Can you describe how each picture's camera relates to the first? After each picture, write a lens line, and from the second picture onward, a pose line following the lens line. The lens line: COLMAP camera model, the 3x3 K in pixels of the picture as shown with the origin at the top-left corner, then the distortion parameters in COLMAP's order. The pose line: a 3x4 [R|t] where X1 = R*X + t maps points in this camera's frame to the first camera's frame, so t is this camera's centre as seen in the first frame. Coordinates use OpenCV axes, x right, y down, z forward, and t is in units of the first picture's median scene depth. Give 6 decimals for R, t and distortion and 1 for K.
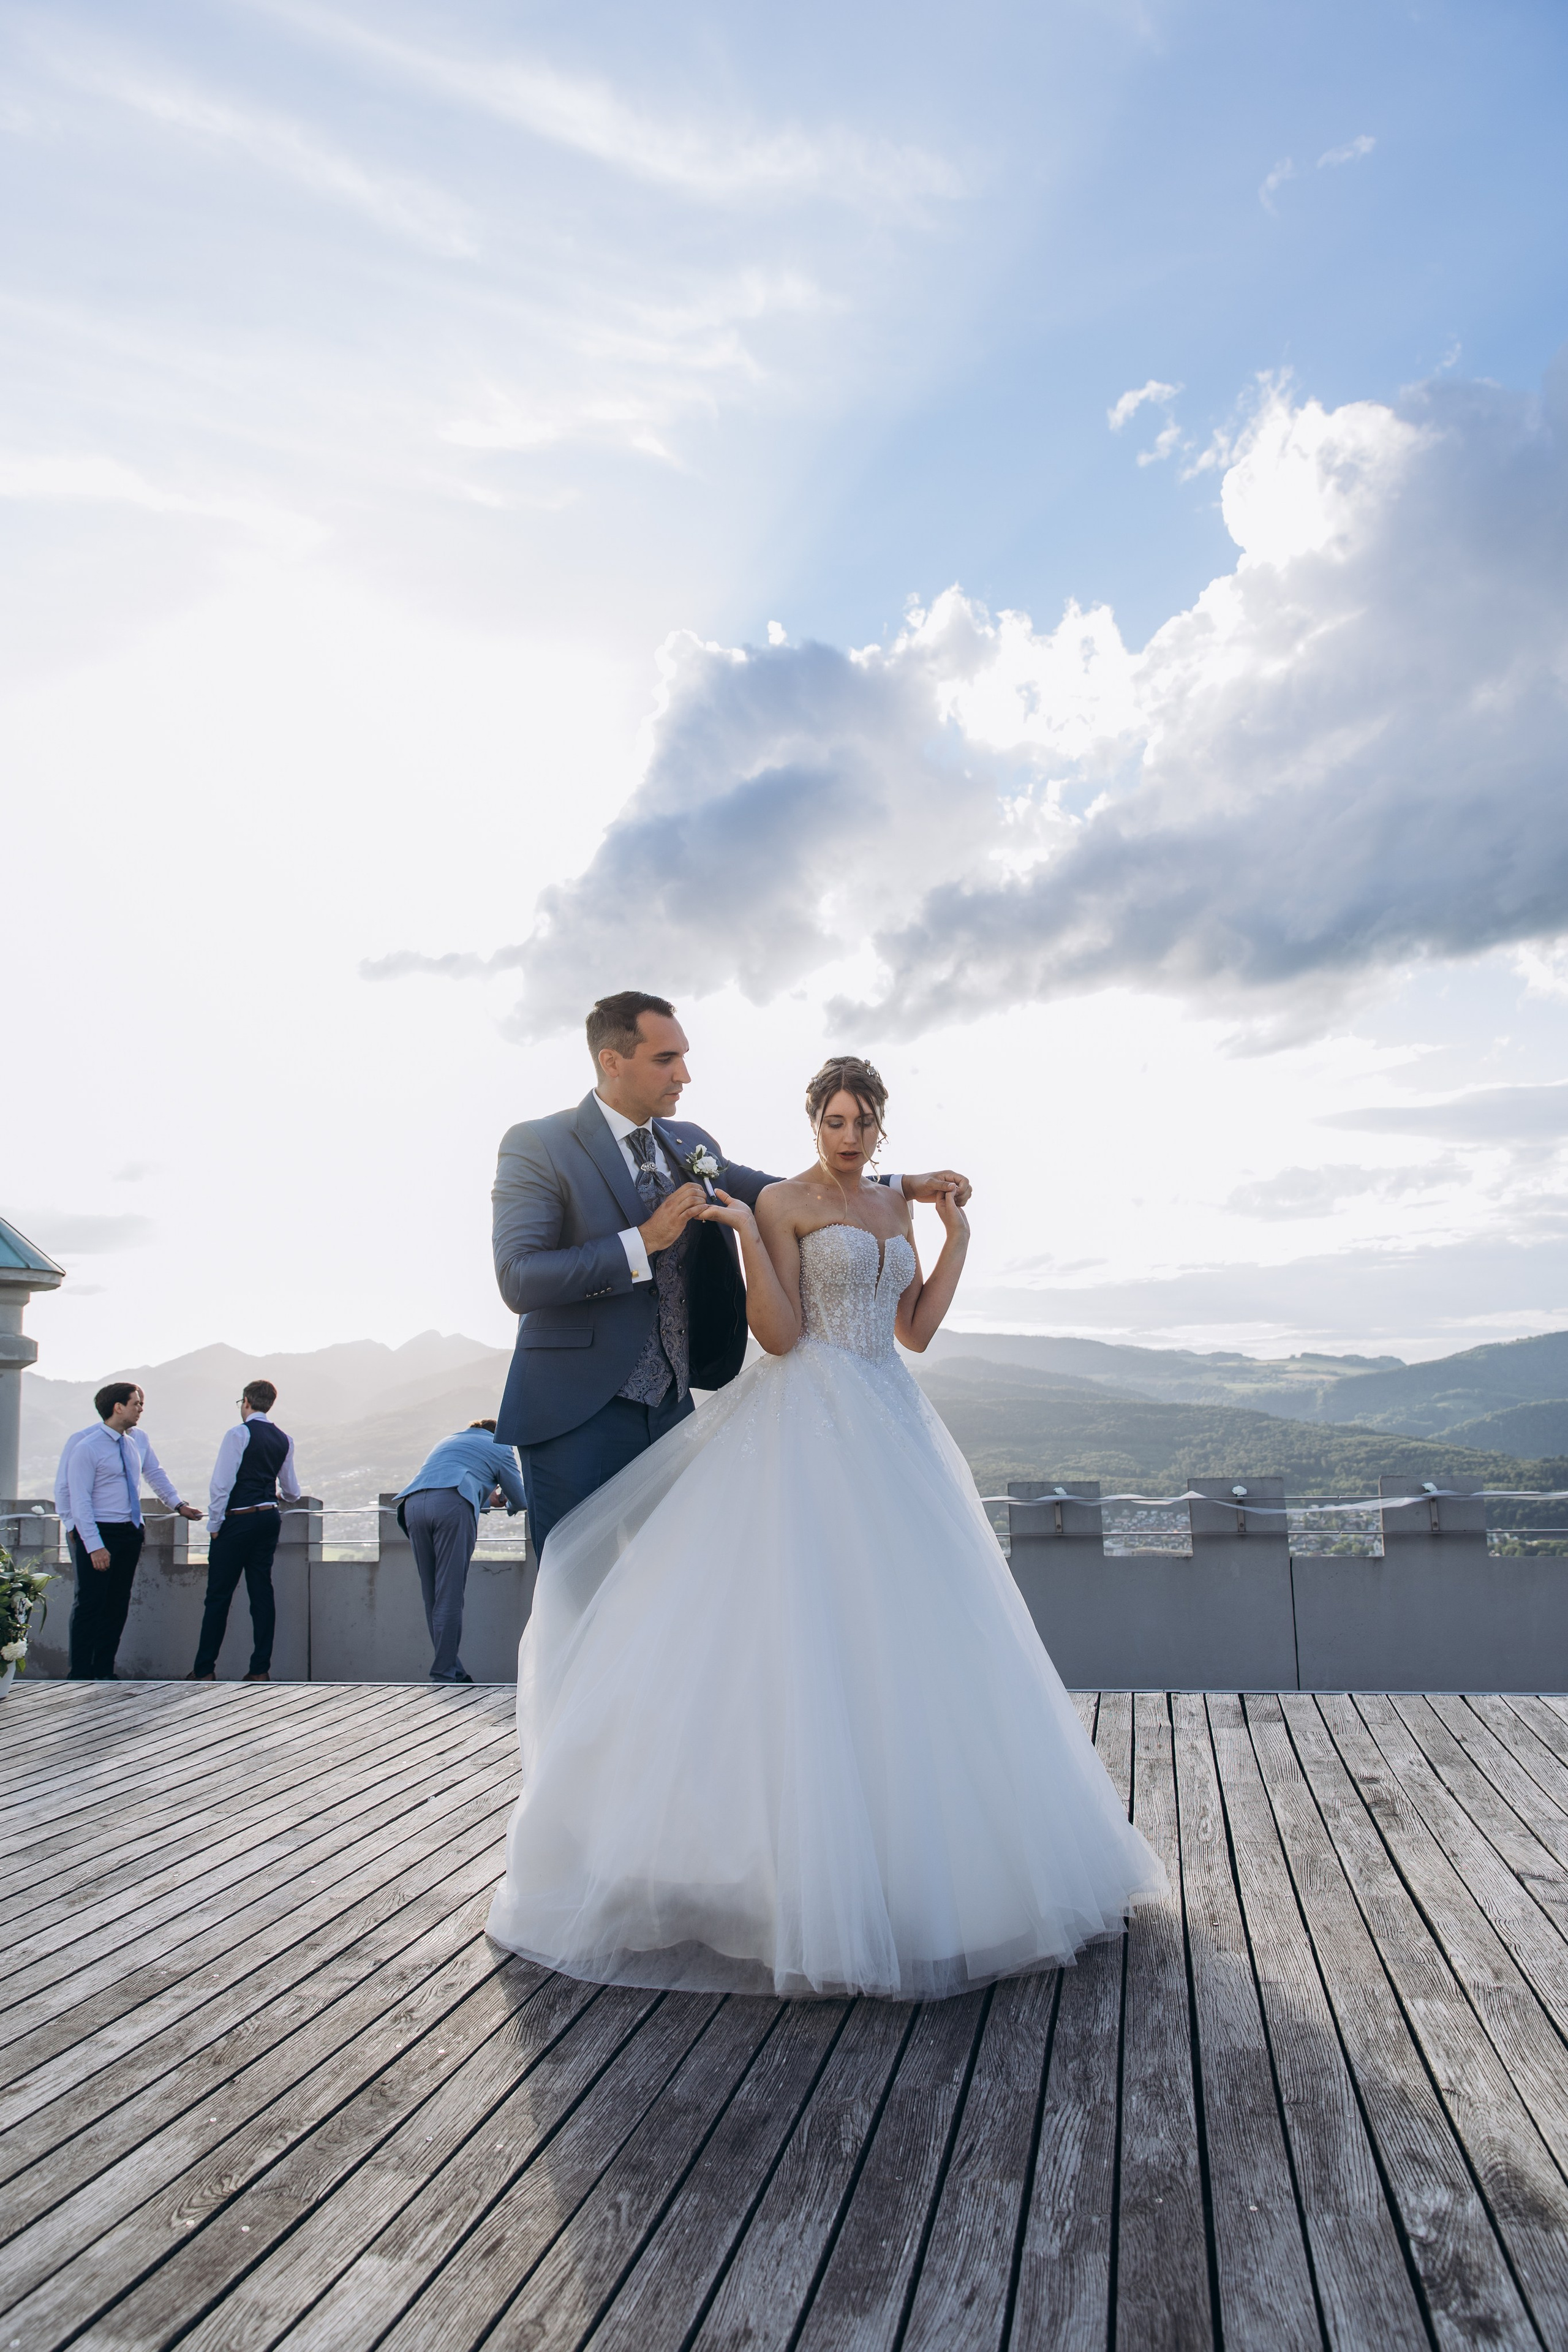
lens RADIAL K [[1570.6, 0, 771.2], [0, 1570.6, 1178.9], [0, 0, 1]] dist [0.004985, 0.002309]
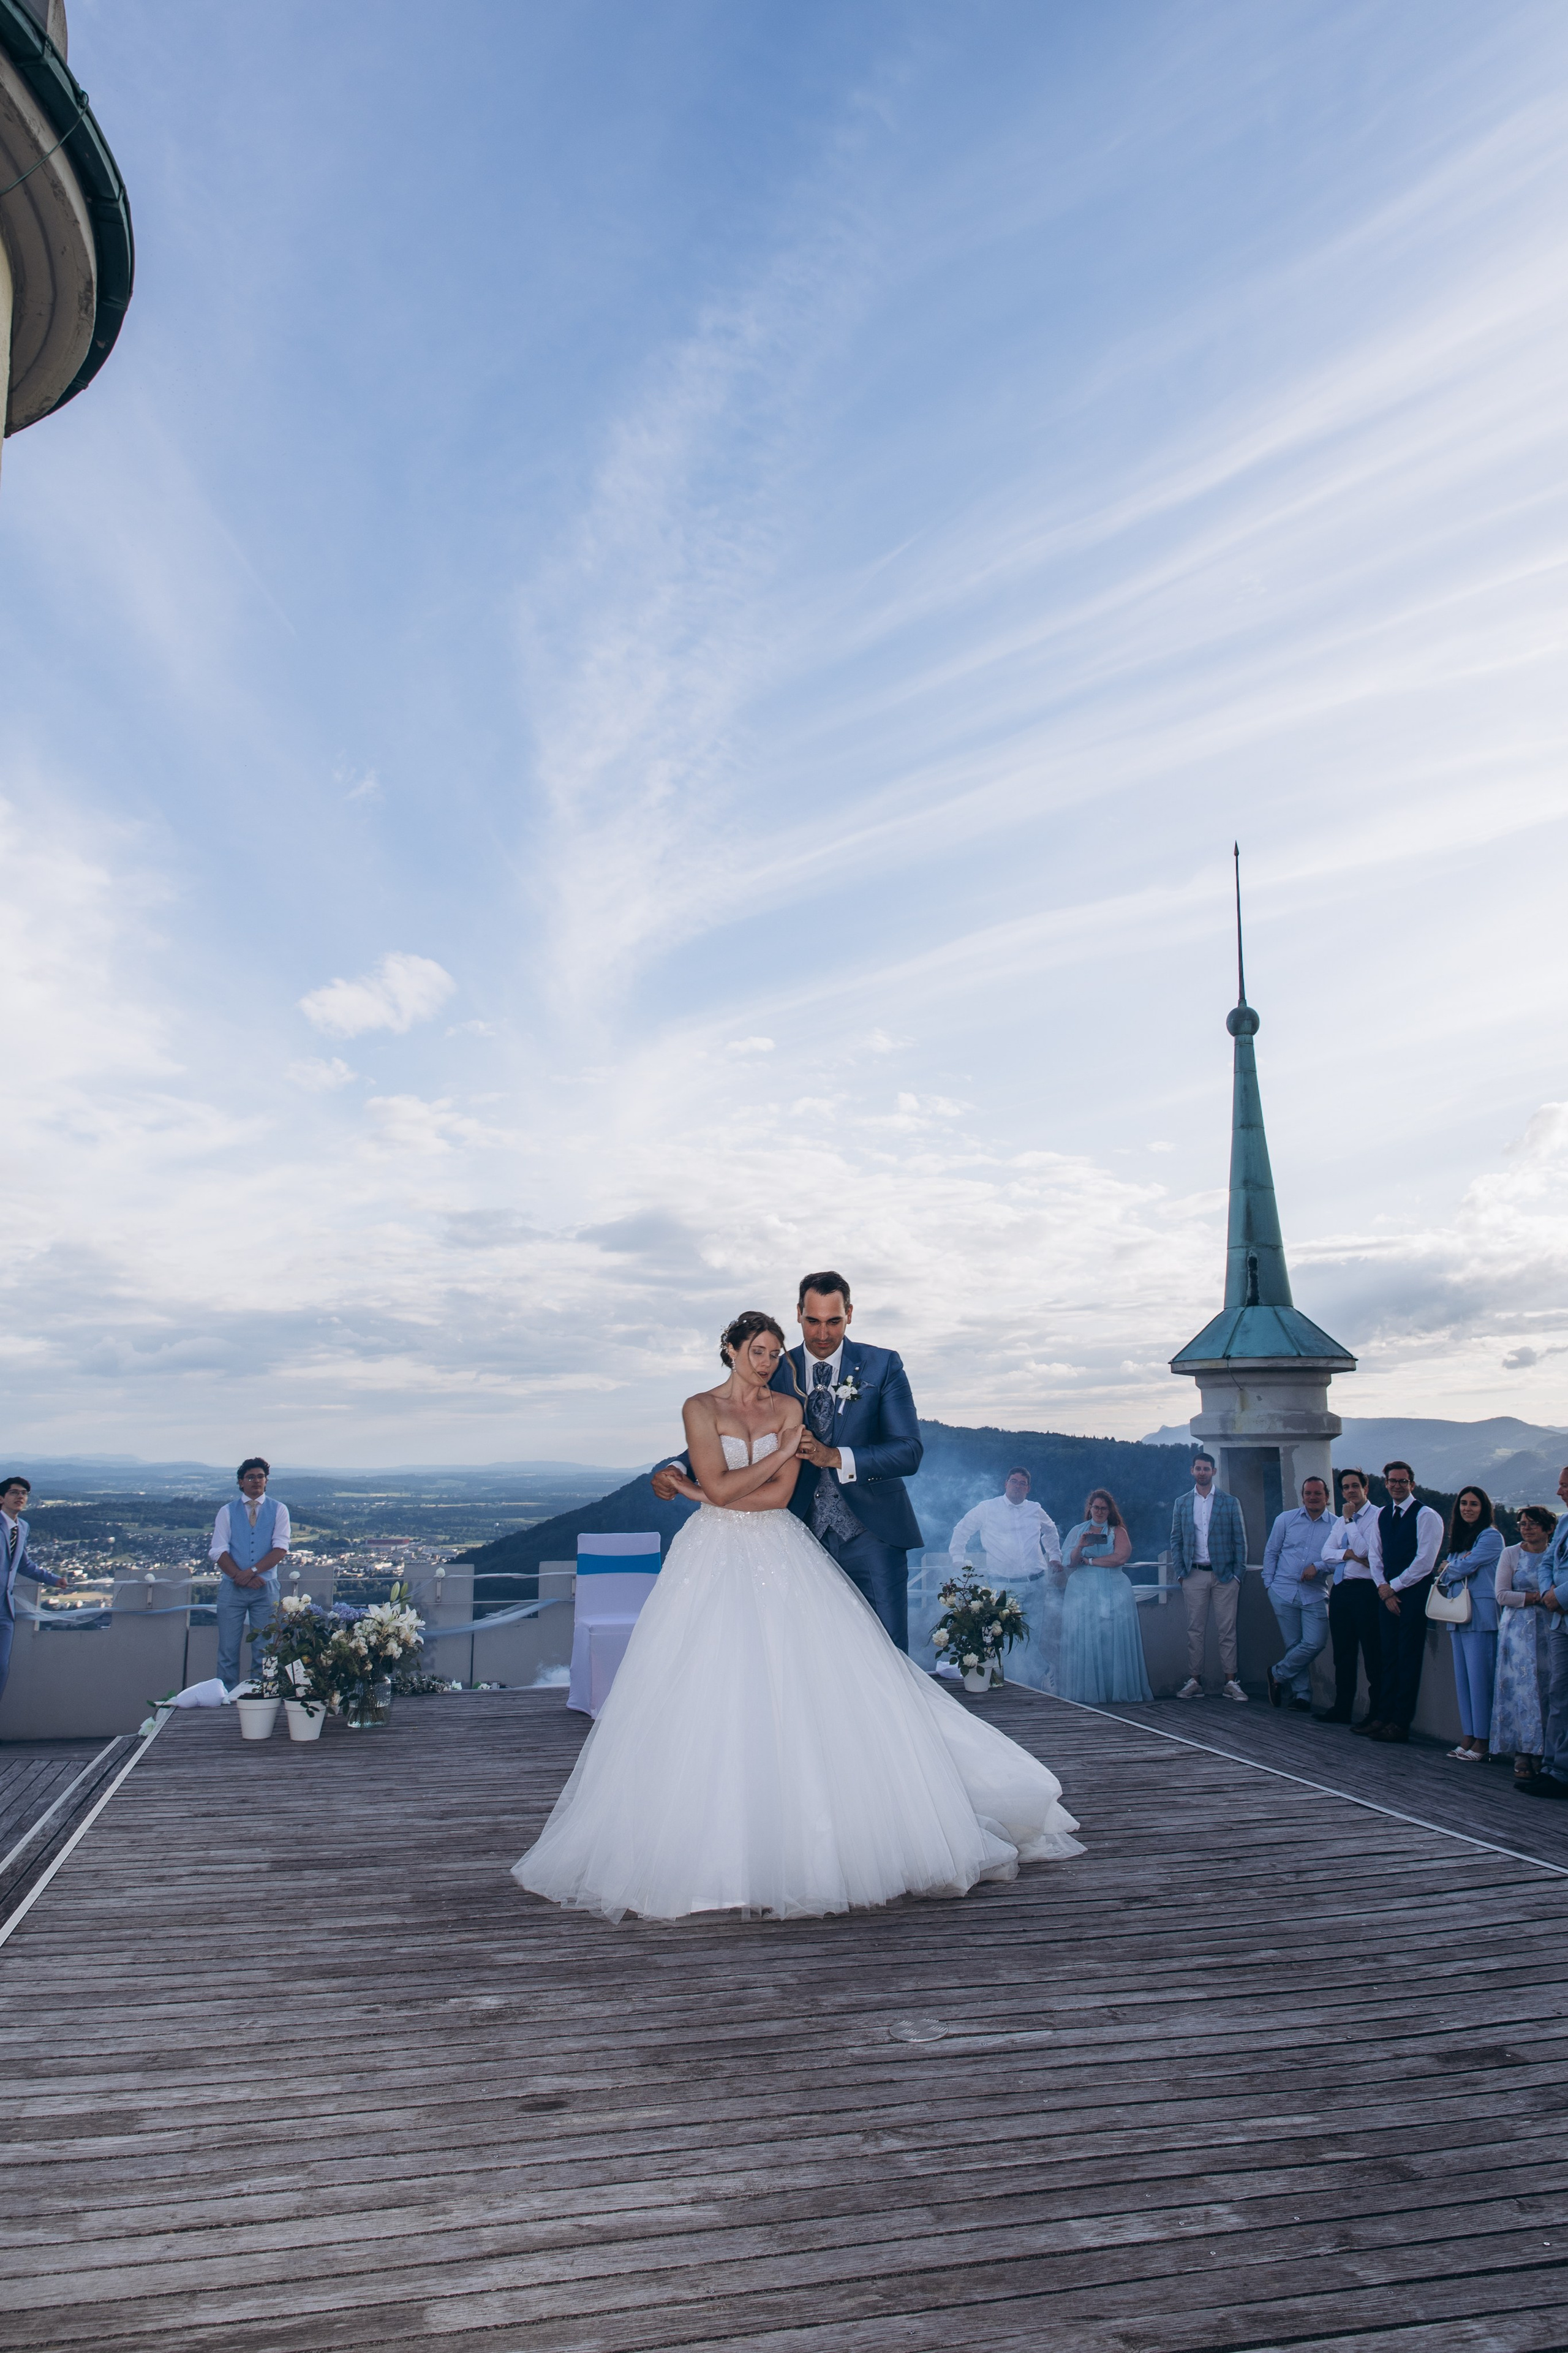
lens RADIAL K [[1650.3, 0, 782.9], [0, 1650.3, 1175.1], [0, 0, 1]] dist [0.011434, -0.005758]
pose [[0.463153, -0.116613, -0.878573, 1.937401], [0.108453, 0.991313, -0.074404, -0.122537], [0.879618, -0.060824, 0.471776, 0.332362]]
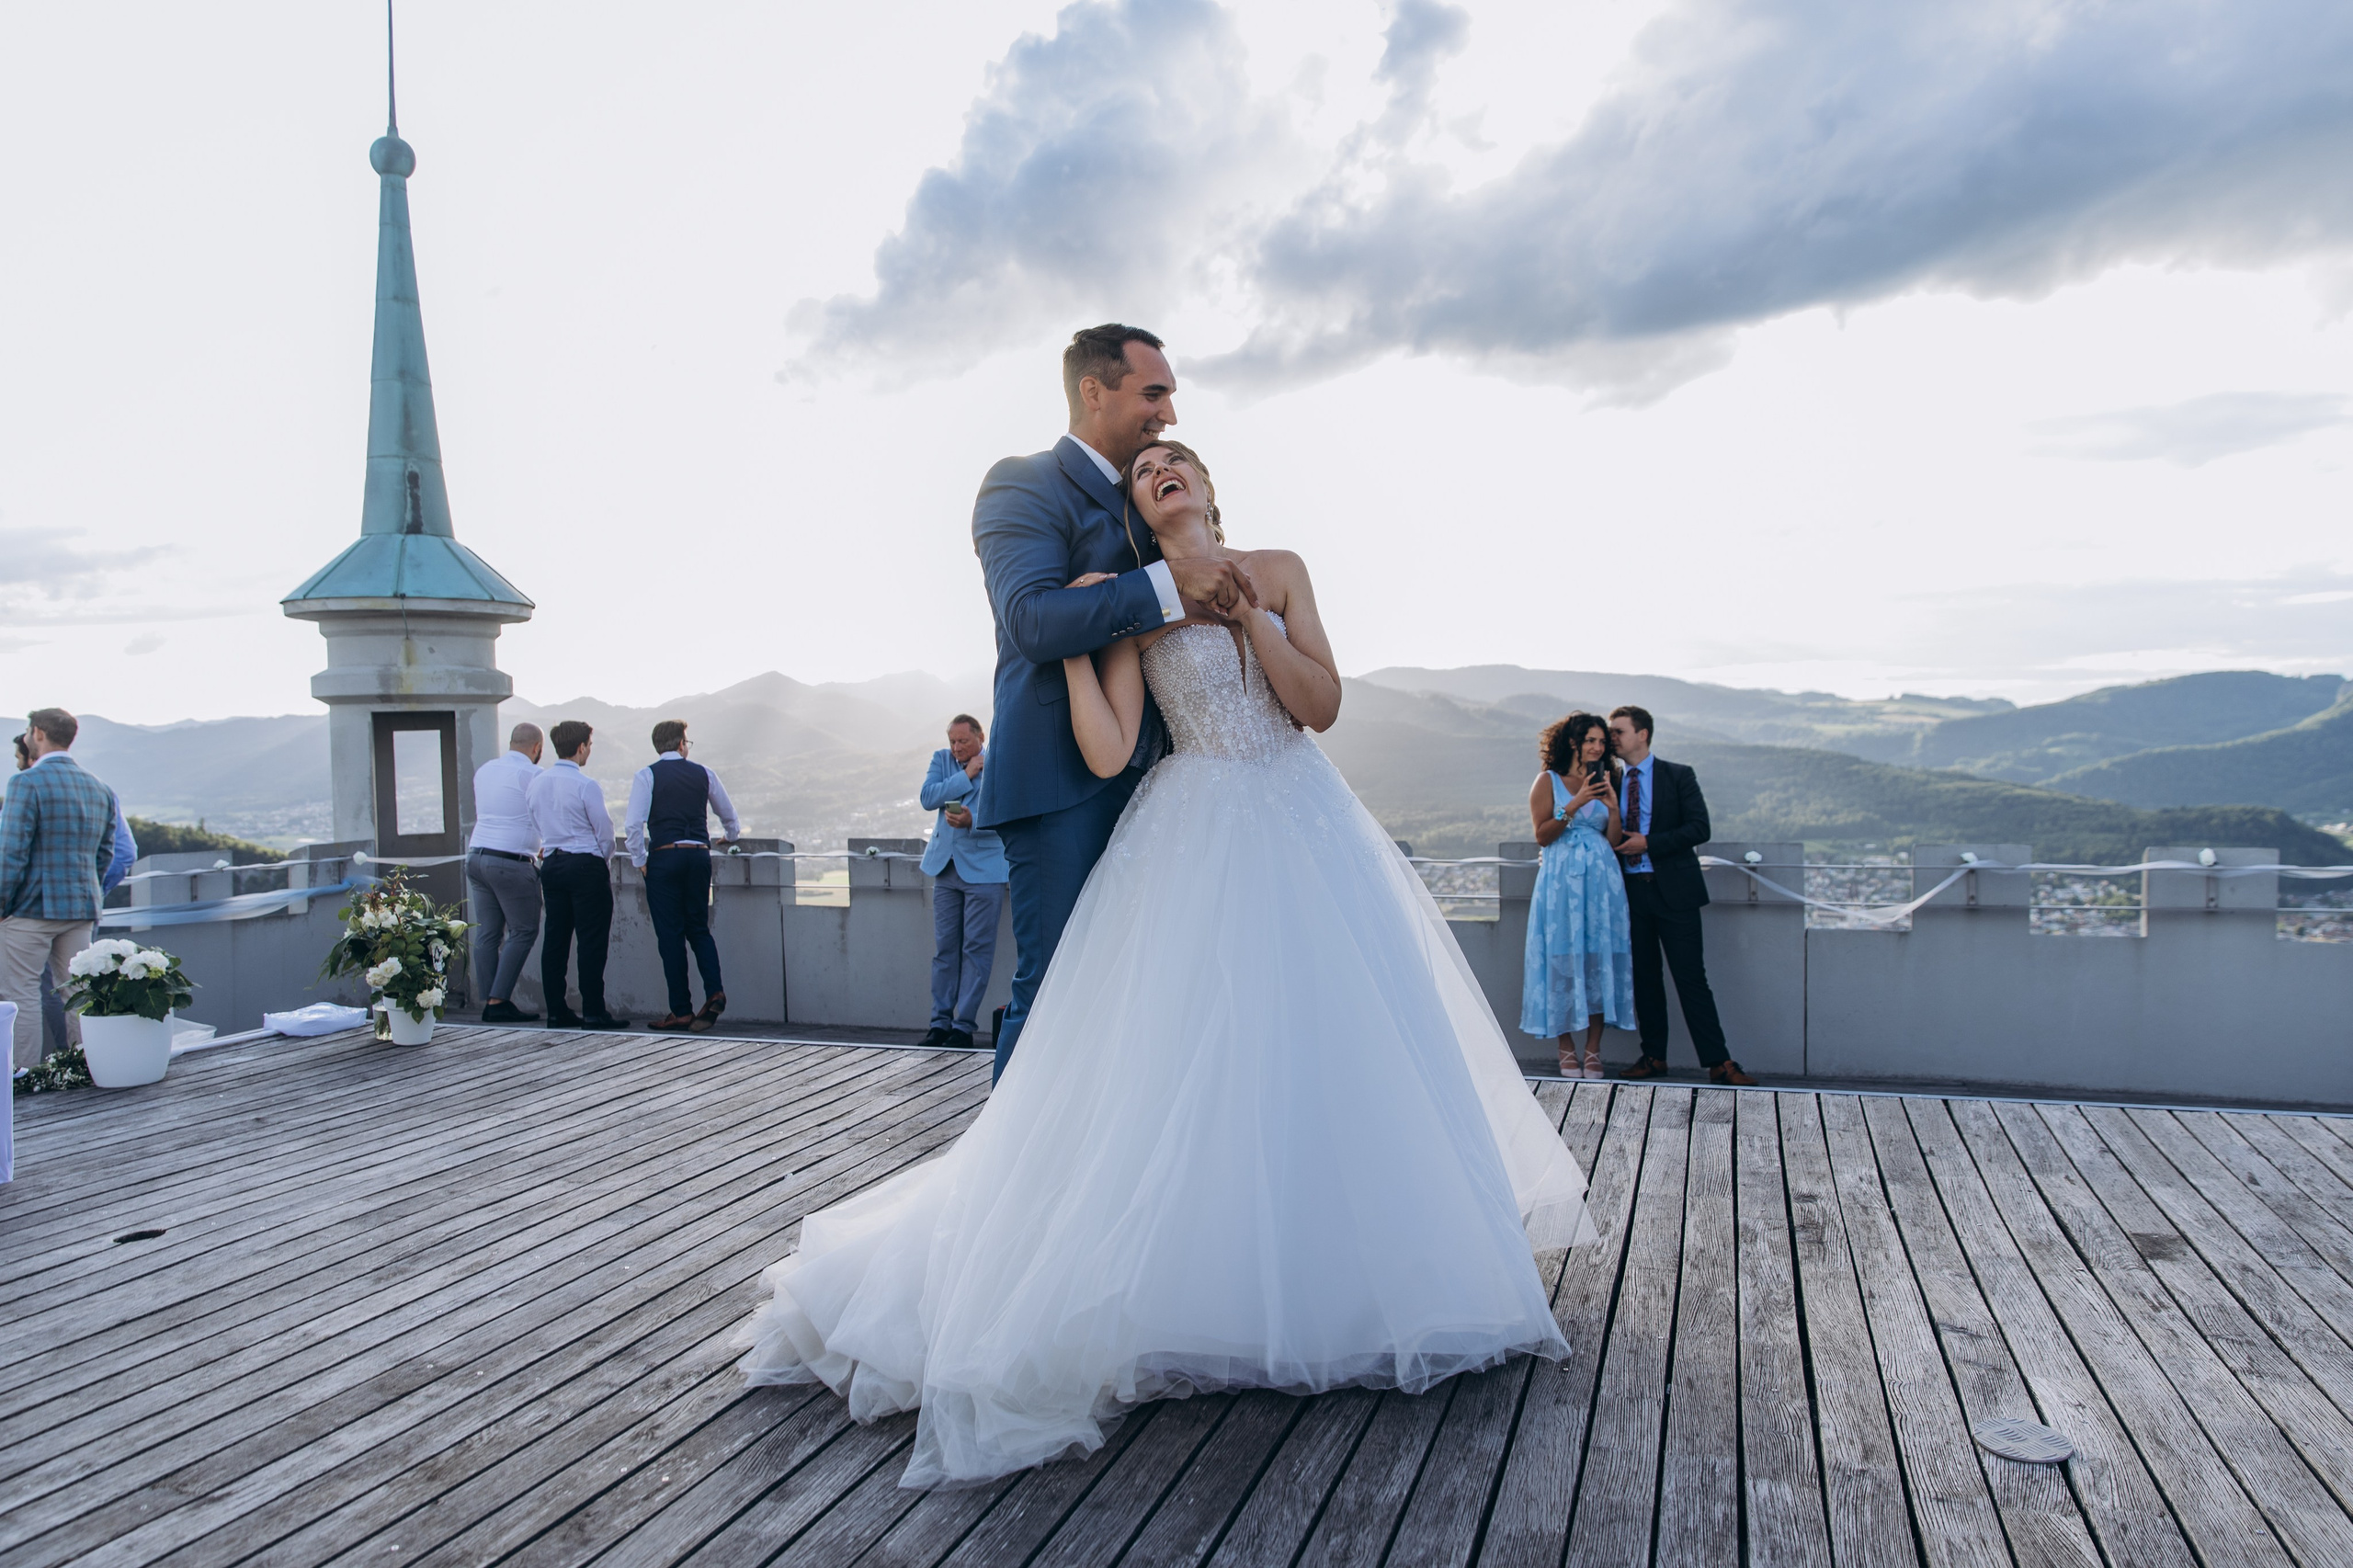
lens RADIAL K [[1630.3, 0, 1180.7], [0, 1630.3, 790.0], [0, 0, 1]] dist [0.007983, 0.002765]
pose [[0.995758, 0.016315, -0.090554, 0.172982], [-0.000432, 0.984971, 0.172718, -0.009596], [0.092011, -0.171946, 0.980800, 0.157975]]
